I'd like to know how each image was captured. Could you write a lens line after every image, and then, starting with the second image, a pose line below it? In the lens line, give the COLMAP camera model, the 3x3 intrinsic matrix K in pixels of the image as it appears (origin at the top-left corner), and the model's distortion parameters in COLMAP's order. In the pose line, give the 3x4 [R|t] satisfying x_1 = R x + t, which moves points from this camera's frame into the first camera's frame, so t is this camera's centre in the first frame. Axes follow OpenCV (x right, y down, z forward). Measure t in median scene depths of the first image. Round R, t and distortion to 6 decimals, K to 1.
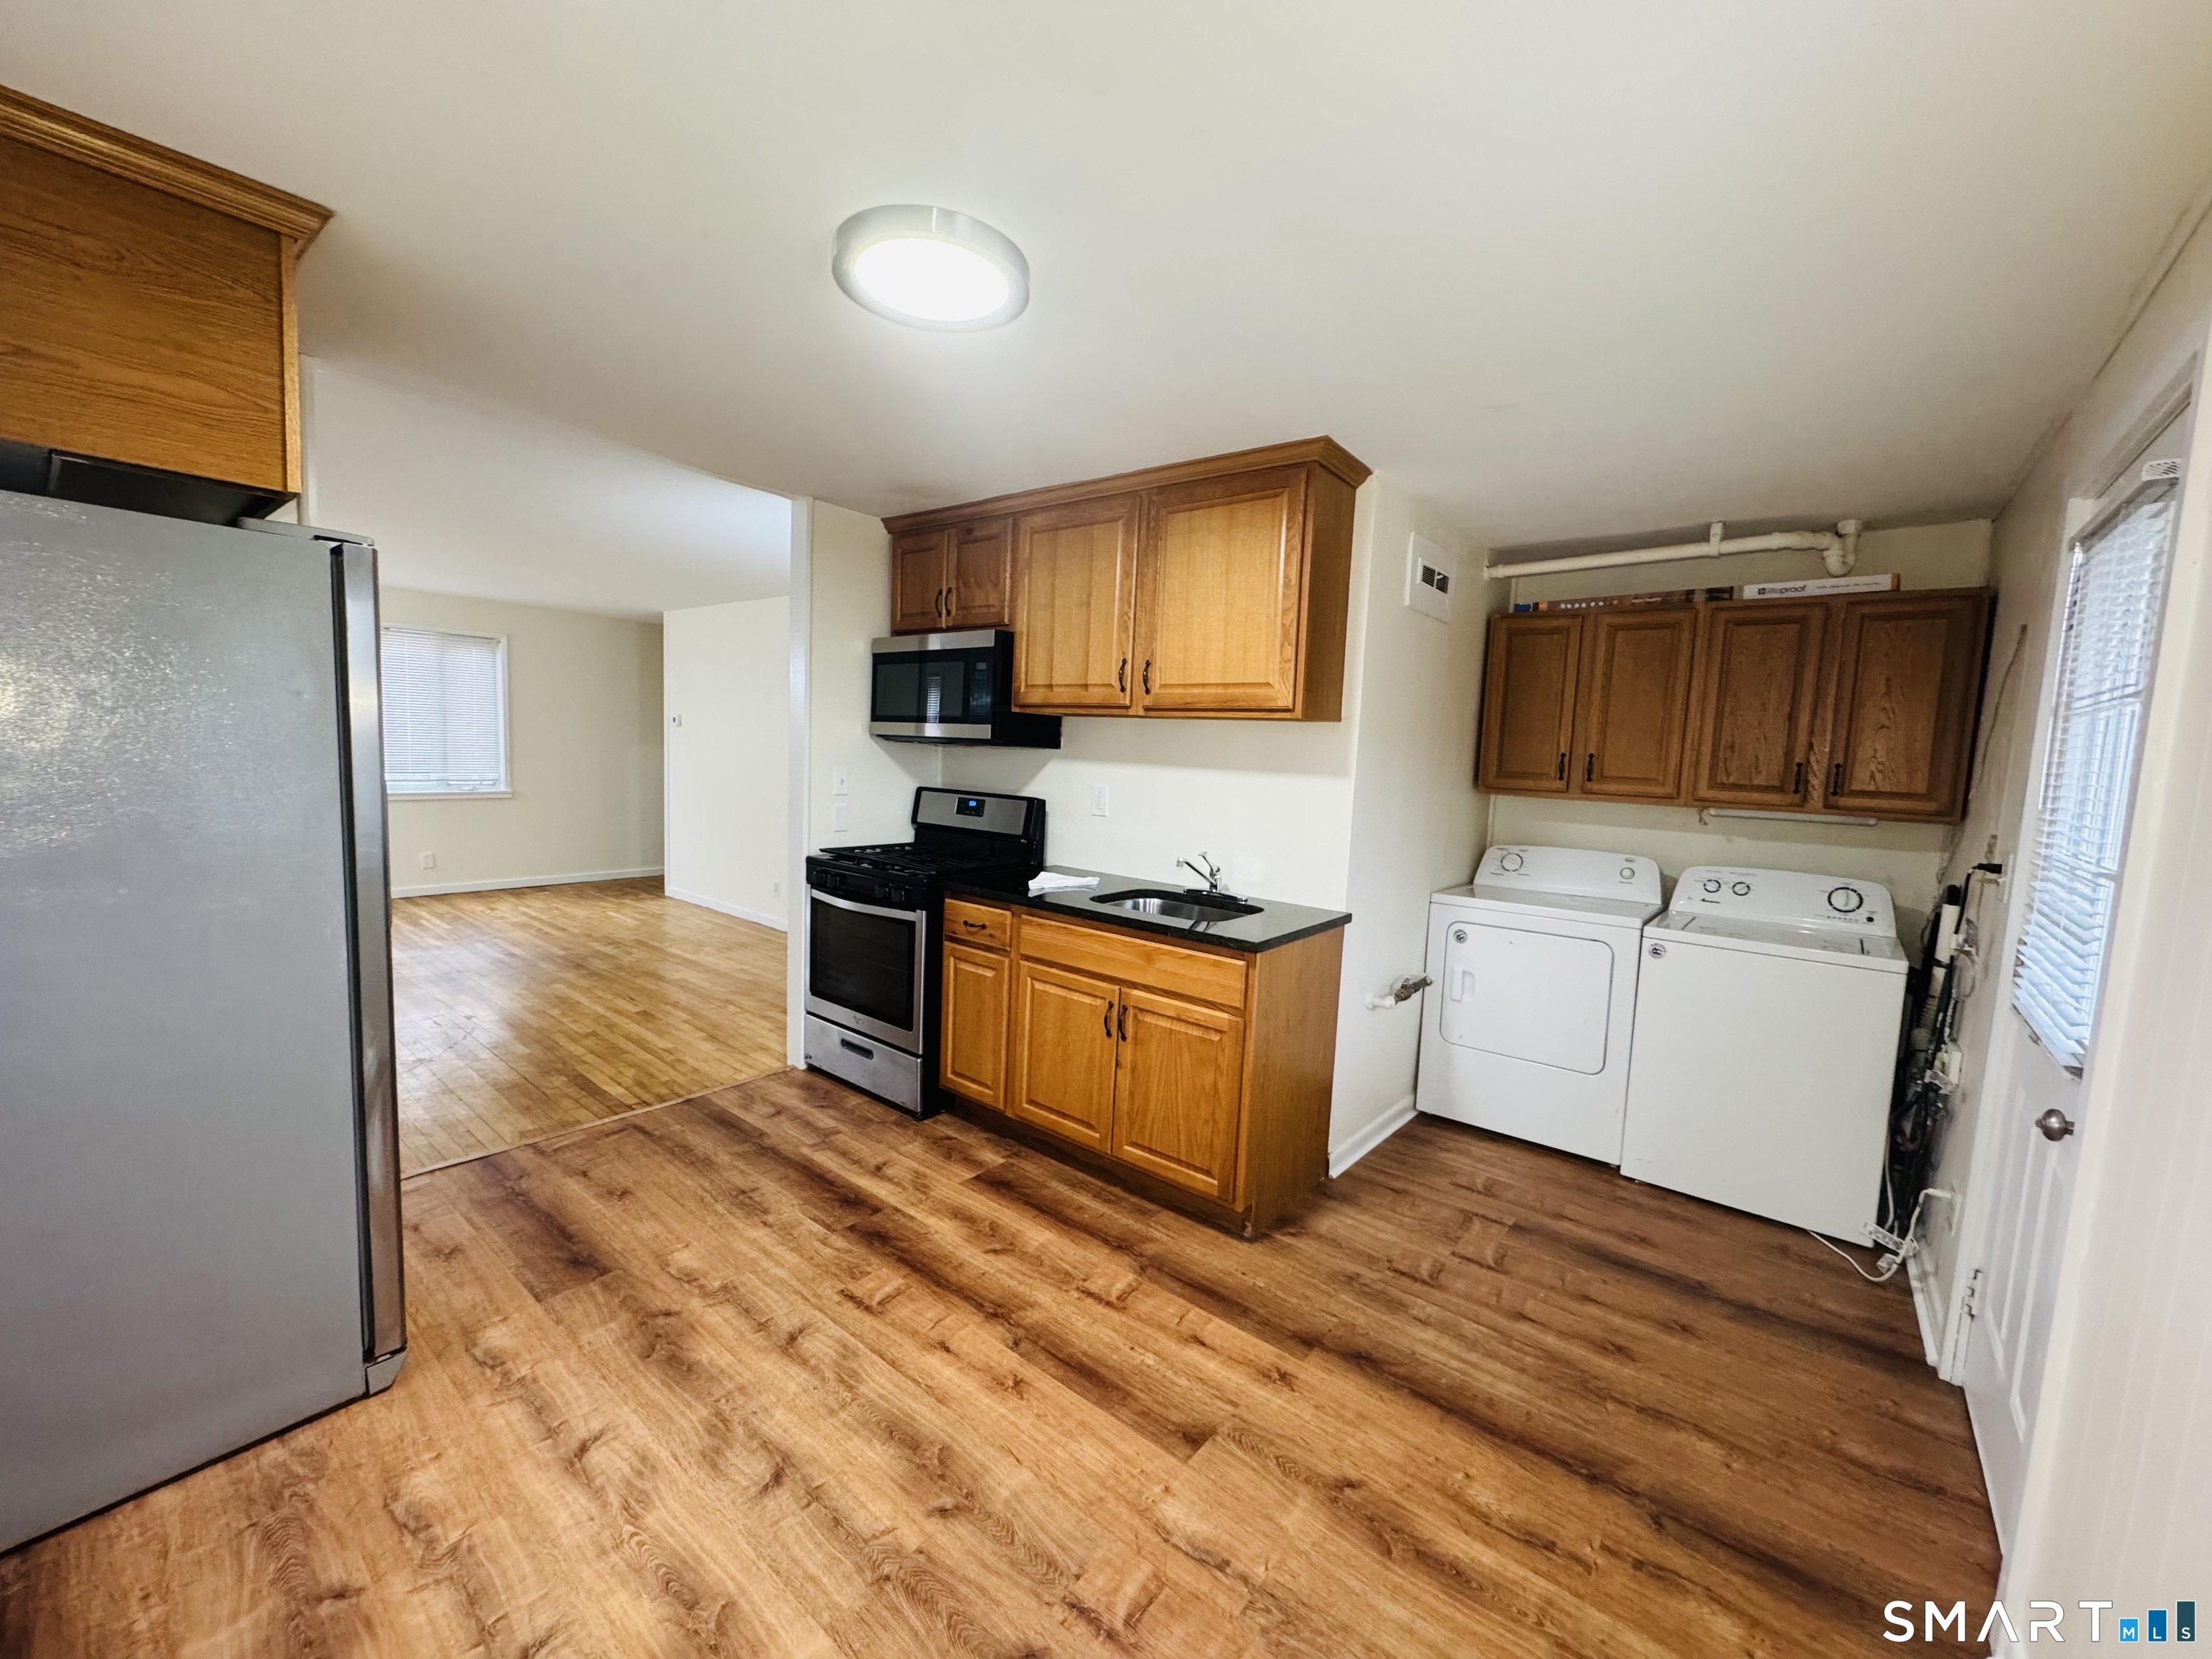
lens RADIAL K [[884.3, 0, 1103.7], [0, 884.3, 828.0], [0, 0, 1]] dist [-0.010928, 0.001126]
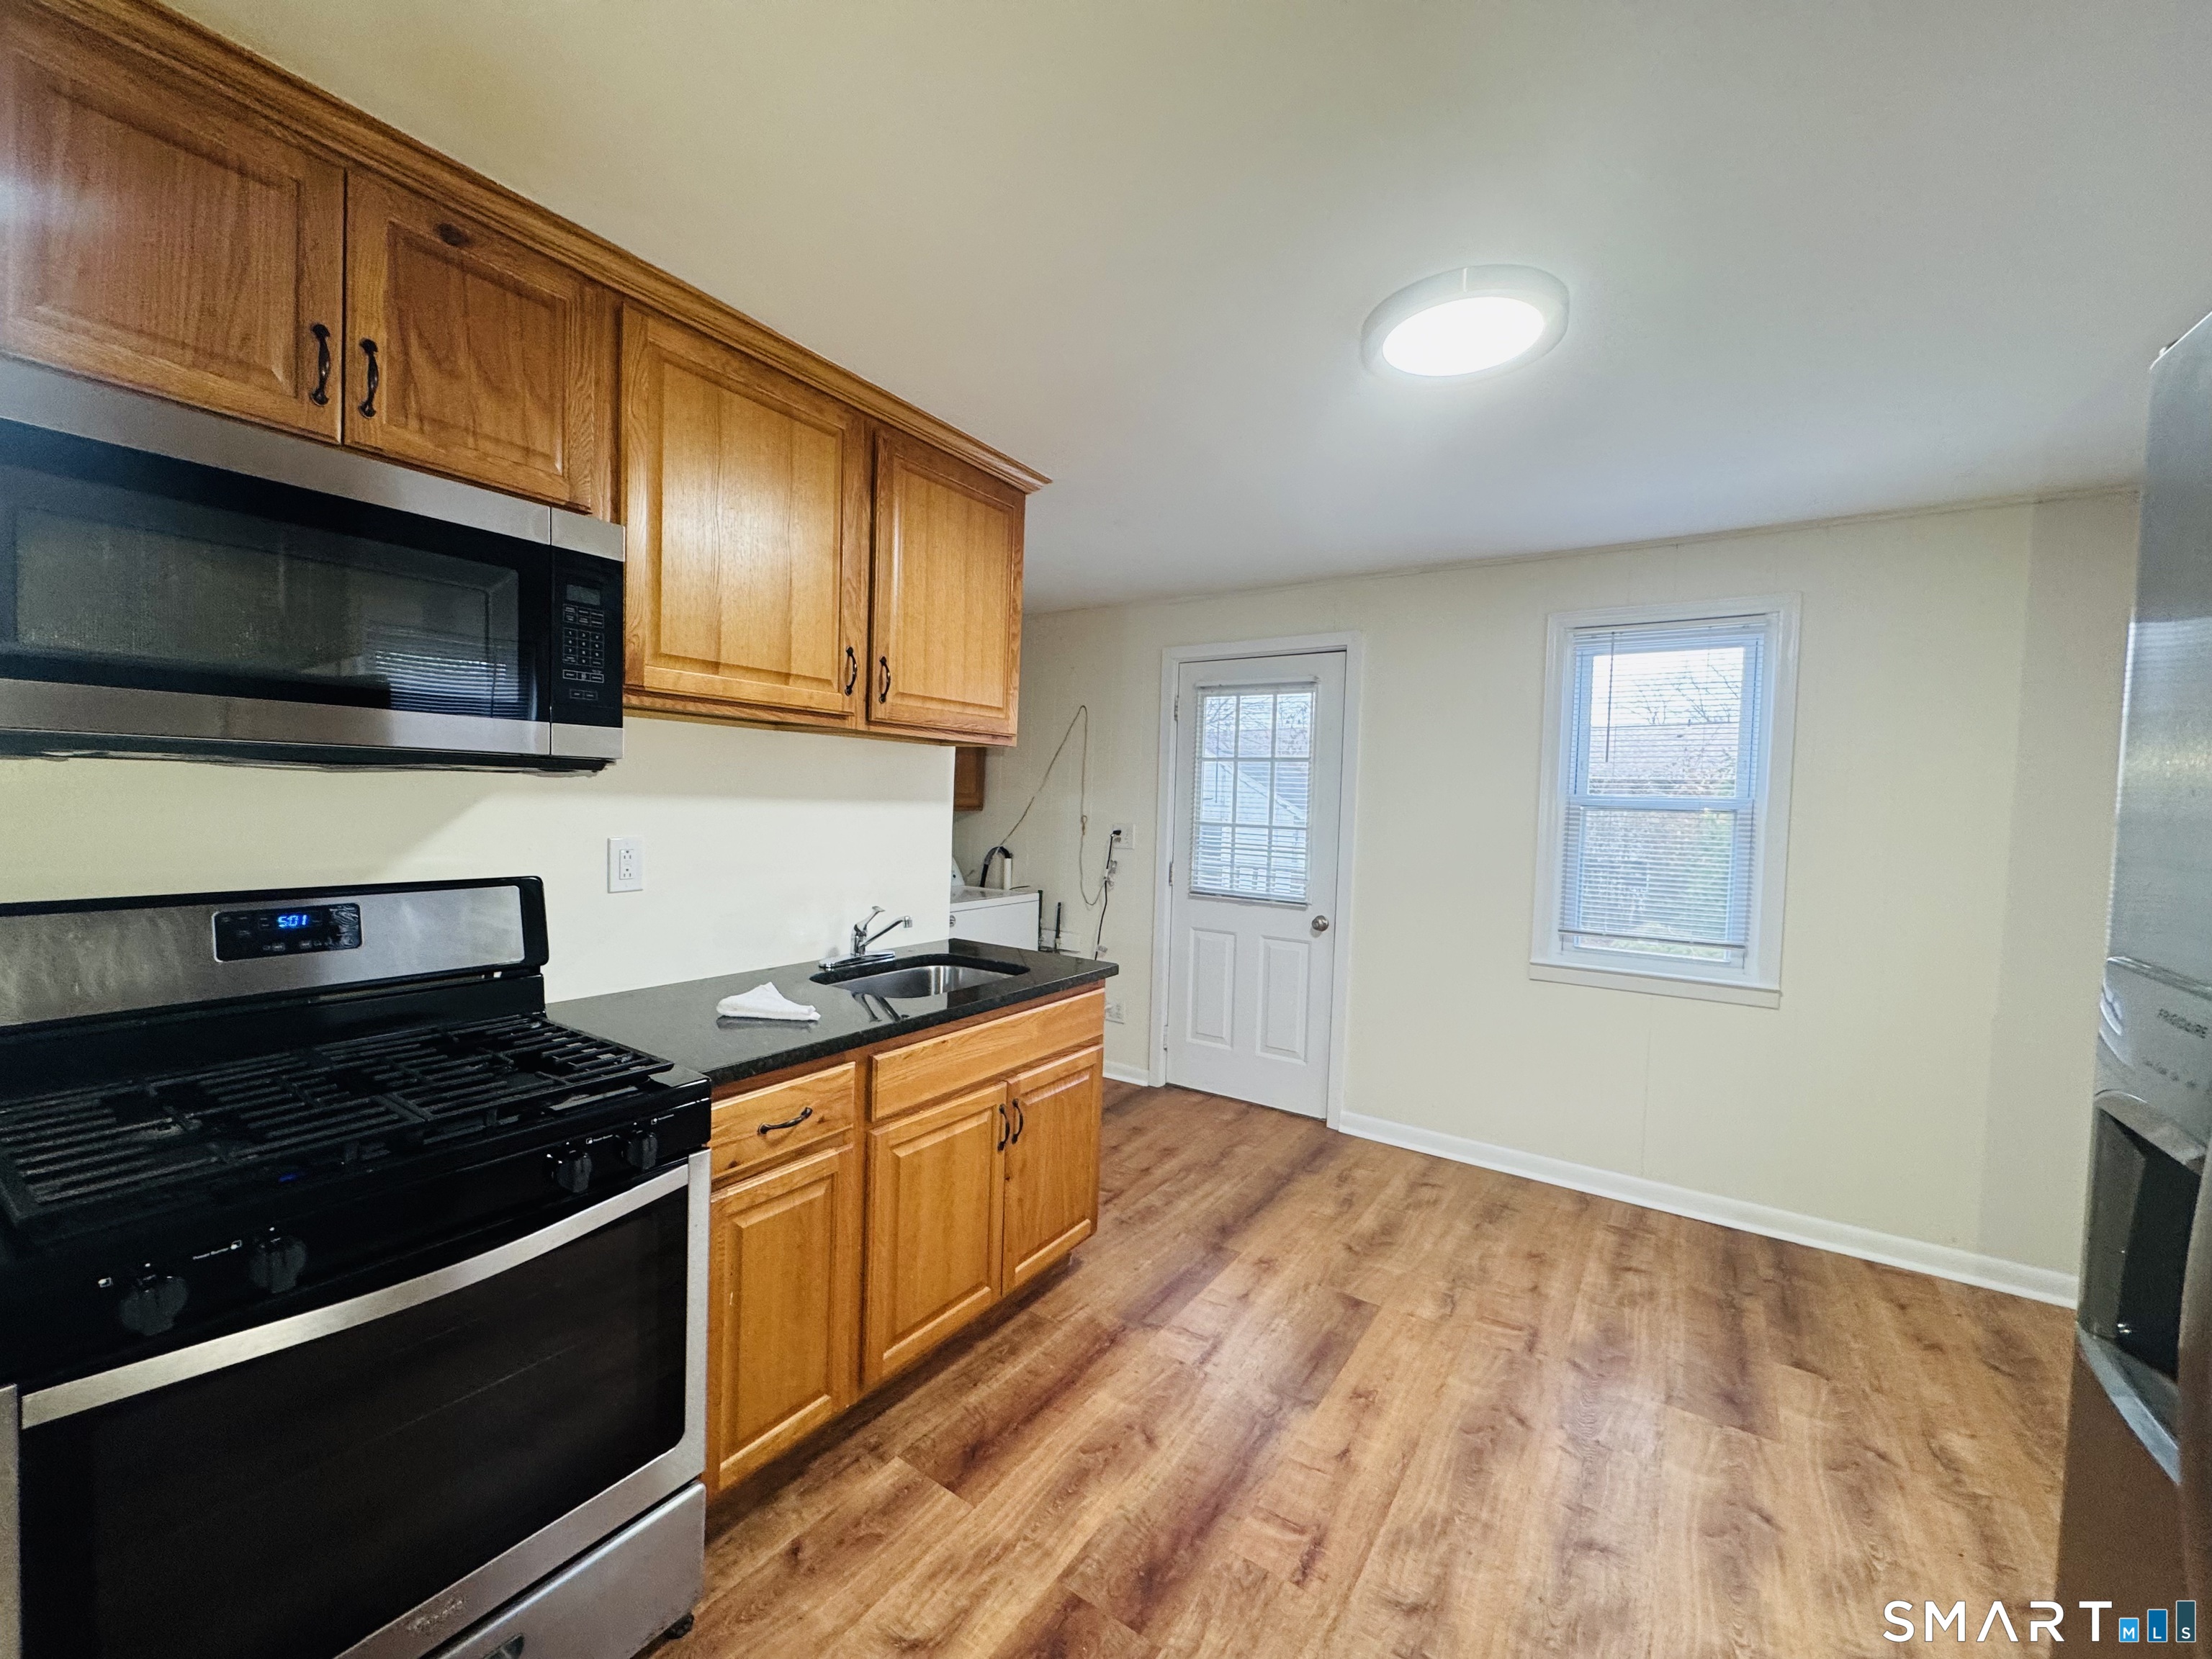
lens RADIAL K [[884.3, 0, 1103.7], [0, 884.3, 828.0], [0, 0, 1]] dist [-0.010928, 0.001126]
pose [[-0.090984, -0.081850, 0.992483, -0.964671], [0.058905, 0.994429, 0.087411, -0.140162], [-0.994109, 0.066415, -0.085656, 1.230099]]
